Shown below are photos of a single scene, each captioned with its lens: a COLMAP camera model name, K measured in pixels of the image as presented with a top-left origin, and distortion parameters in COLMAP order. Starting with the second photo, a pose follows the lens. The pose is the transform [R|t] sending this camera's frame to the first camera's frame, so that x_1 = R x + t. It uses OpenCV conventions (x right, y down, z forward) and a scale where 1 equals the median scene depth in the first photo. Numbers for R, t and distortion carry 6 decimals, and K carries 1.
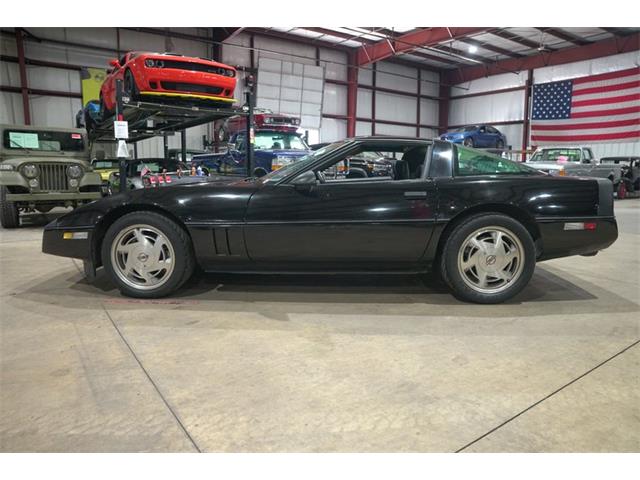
lens RADIAL K [[438.2, 0, 322.8], [0, 438.2, 240.3], [0, 0, 1]] dist [-0.136819, 0.105569]
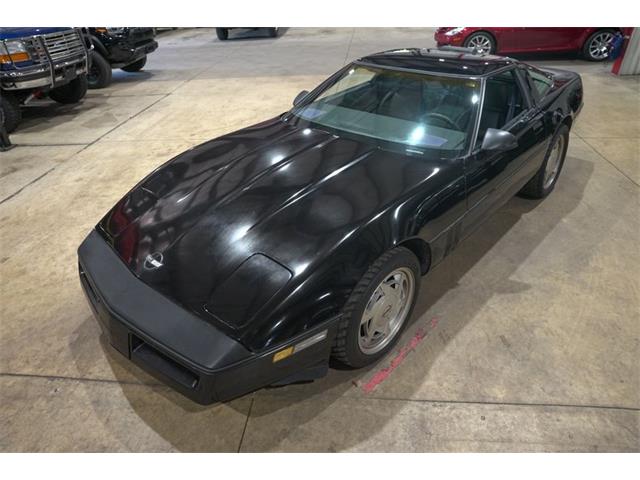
lens RADIAL K [[438.2, 0, 319.4], [0, 438.2, 241.6], [0, 0, 1]] dist [-0.136819, 0.105569]
pose [[0.658528, -0.432470, 0.615882, -0.138187], [0.160064, 0.880152, 0.446892, -0.061942], [-0.735337, -0.195711, 0.648828, 0.100638]]
